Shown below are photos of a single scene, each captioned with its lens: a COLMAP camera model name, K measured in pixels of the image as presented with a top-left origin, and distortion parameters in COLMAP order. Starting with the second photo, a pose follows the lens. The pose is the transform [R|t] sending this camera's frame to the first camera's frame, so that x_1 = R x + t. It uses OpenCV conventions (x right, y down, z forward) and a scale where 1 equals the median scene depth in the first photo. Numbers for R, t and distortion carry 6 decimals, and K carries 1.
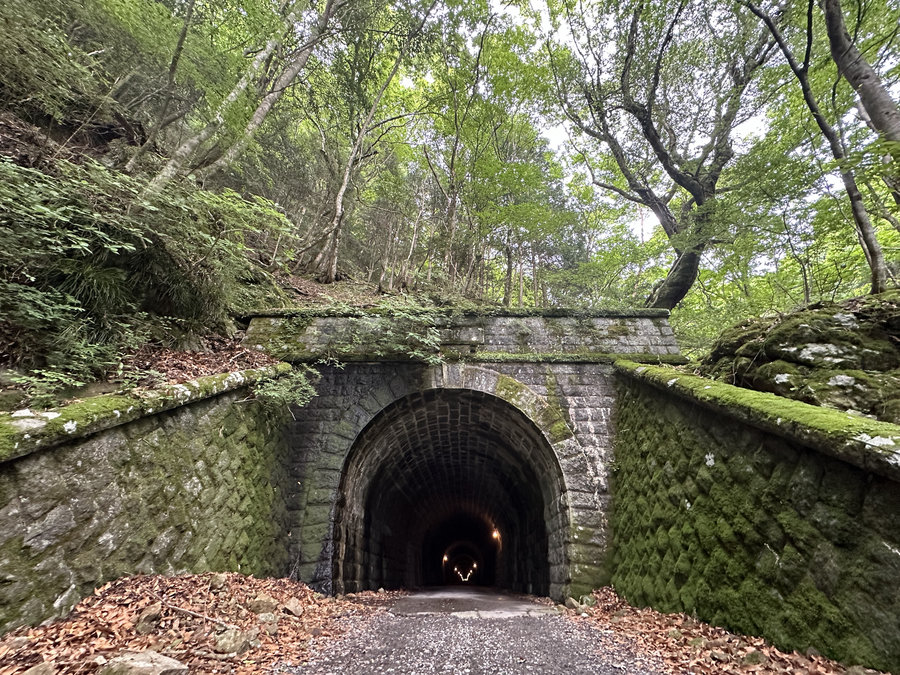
lens RADIAL K [[358.2, 0, 448.7], [0, 358.2, 338.3], [0, 0, 1]] dist [-0.001376, 0.000182]
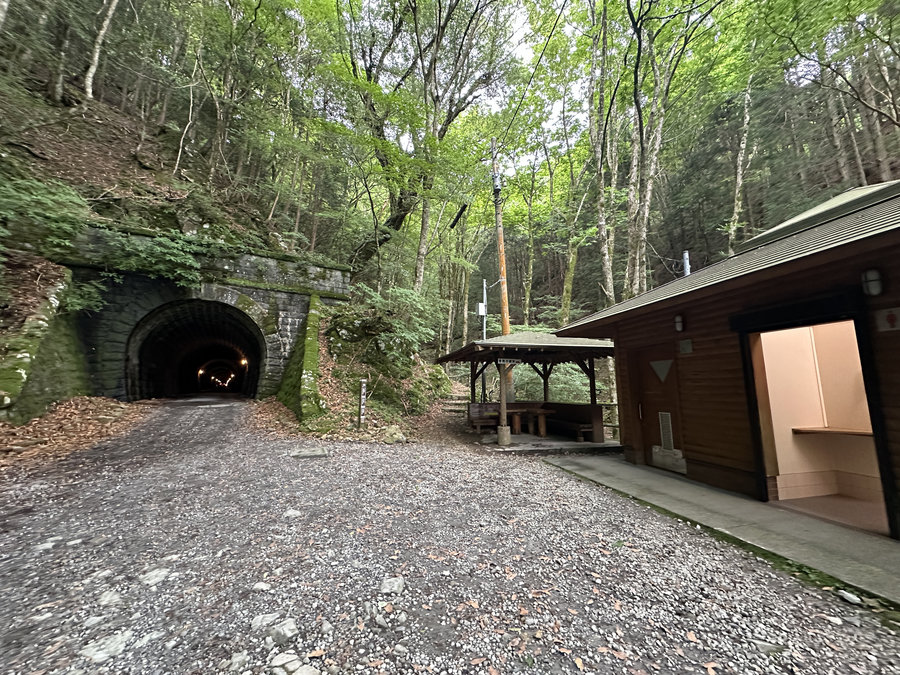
lens RADIAL K [[358.2, 0, 448.7], [0, 358.2, 338.3], [0, 0, 1]] dist [-0.001376, 0.000182]
pose [[0.829816, 0.057203, 0.555098, 0.029298], [-0.302484, 0.882027, 0.361291, -0.674186], [-0.468945, -0.467713, 0.749223, -0.916468]]
